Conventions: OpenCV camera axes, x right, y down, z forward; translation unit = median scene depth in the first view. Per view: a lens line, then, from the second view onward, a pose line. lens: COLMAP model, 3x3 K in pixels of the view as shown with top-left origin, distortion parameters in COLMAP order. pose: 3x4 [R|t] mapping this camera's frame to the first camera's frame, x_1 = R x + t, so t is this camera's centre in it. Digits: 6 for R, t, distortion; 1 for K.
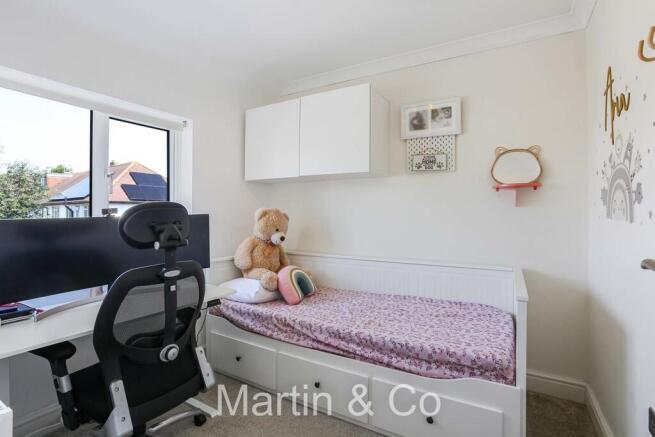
lens RADIAL K [[325.2, 0, 327.5], [0, 325.2, 218.5], [0, 0, 1]] dist [-0.001365, 0.000040]
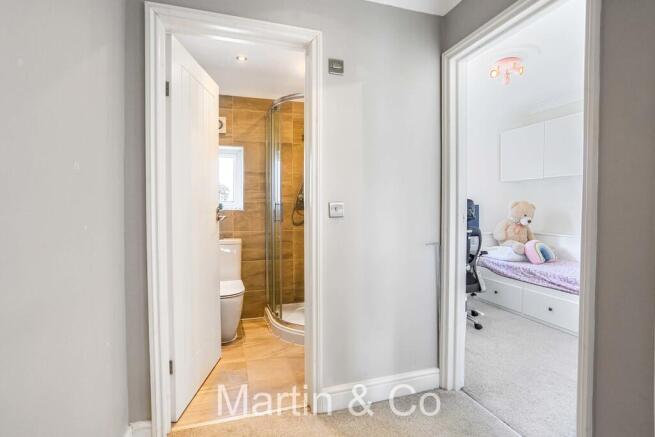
lens RADIAL K [[325.2, 0, 327.5], [0, 325.2, 218.5], [0, 0, 1]] dist [-0.003696, -0.000498]
pose [[0.757064, 0.021048, -0.653002, 0.135176], [-0.004040, 0.999613, 0.027536, 0.012959], [0.653328, -0.018209, 0.756856, -0.739488]]
